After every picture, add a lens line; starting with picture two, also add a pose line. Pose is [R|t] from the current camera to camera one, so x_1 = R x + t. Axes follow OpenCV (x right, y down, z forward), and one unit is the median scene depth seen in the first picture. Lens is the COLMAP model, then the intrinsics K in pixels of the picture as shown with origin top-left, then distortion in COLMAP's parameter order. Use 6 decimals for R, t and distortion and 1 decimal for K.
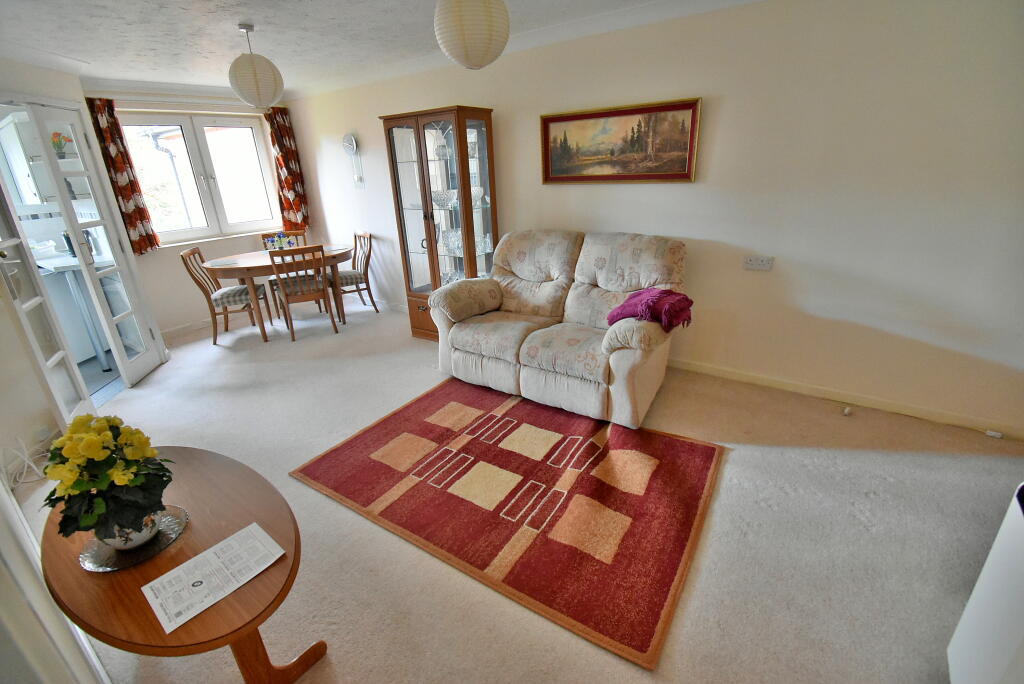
lens RADIAL K [[454.5, 0, 518.3], [0, 454.5, 339.6], [0, 0, 1]] dist [-0.017465, -0.006160]
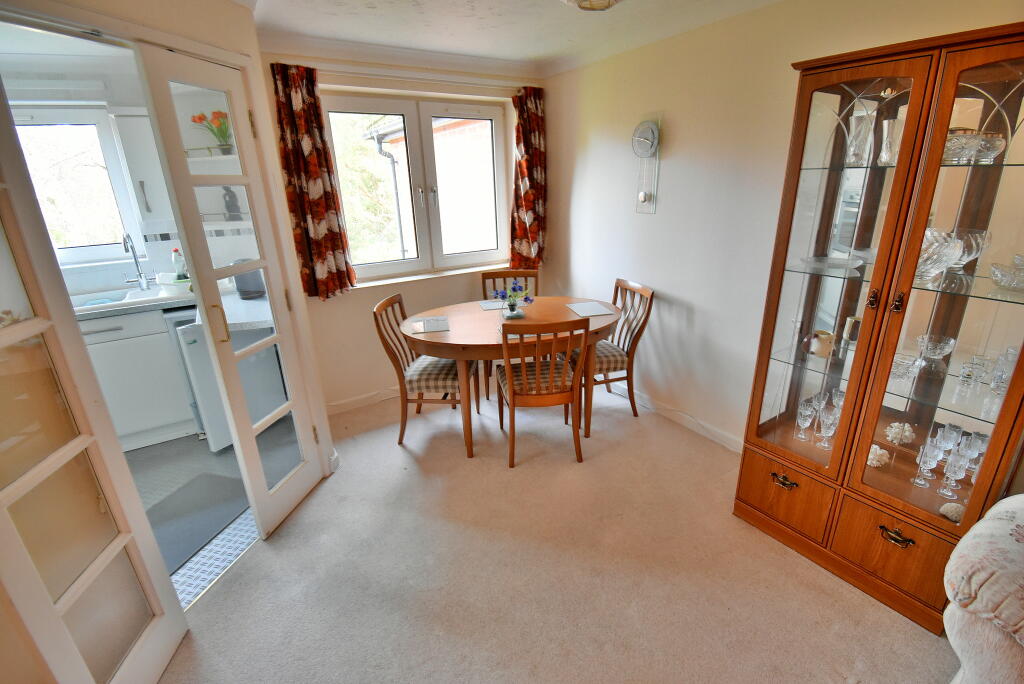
lens RADIAL K [[454.5, 0, 507.8], [0, 454.5, 343.2], [0, 0, 1]] dist [-0.017465, -0.006160]
pose [[0.917899, 0.141362, -0.370780, -0.274804], [-0.147567, 0.988982, 0.011739, -0.148708], [0.368355, 0.043940, 0.928646, 0.393529]]
